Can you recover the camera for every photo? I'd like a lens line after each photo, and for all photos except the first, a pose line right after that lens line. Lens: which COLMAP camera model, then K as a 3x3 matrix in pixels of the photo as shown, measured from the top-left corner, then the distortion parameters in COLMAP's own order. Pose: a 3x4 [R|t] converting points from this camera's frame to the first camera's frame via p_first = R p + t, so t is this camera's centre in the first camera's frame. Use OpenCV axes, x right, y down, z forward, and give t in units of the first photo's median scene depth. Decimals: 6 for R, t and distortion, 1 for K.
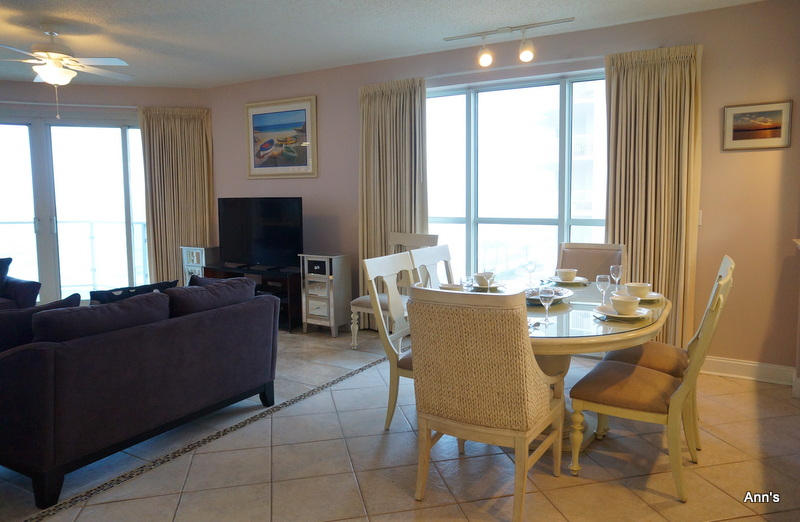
lens RADIAL K [[573.4, 0, 402.2], [0, 573.4, 253.5], [0, 0, 1]] dist [-0.033344, 0.004436]
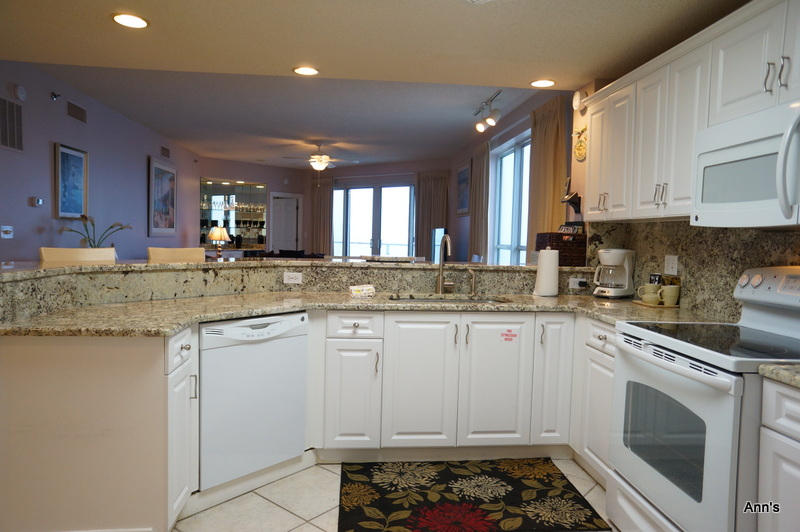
lens RADIAL K [[540.8, 0, 398.1], [0, 540.8, 264.8], [0, 0, 1]] dist [0.002250, 0.020207]
pose [[0.592073, 0.063049, -0.803414, 0.821264], [-0.103894, 0.994587, 0.001487, 0.004935], [0.799159, 0.082589, 0.595419, 0.068441]]
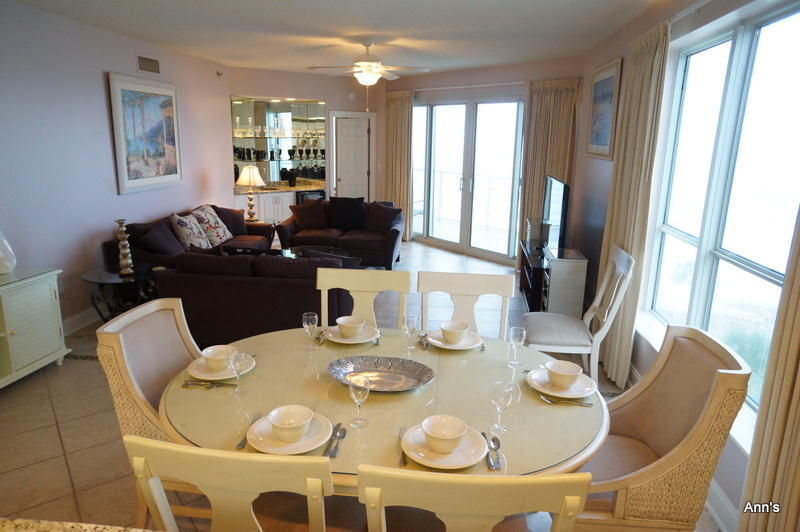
lens RADIAL K [[540.8, 0, 398.9], [0, 540.8, 263.5], [0, 0, 1]] dist [0.002250, 0.020207]
pose [[0.401585, 0.224608, -0.887852, 0.451492], [-0.106997, 0.974327, 0.198088, -0.109552], [0.909550, 0.015449, 0.415307, 0.393676]]
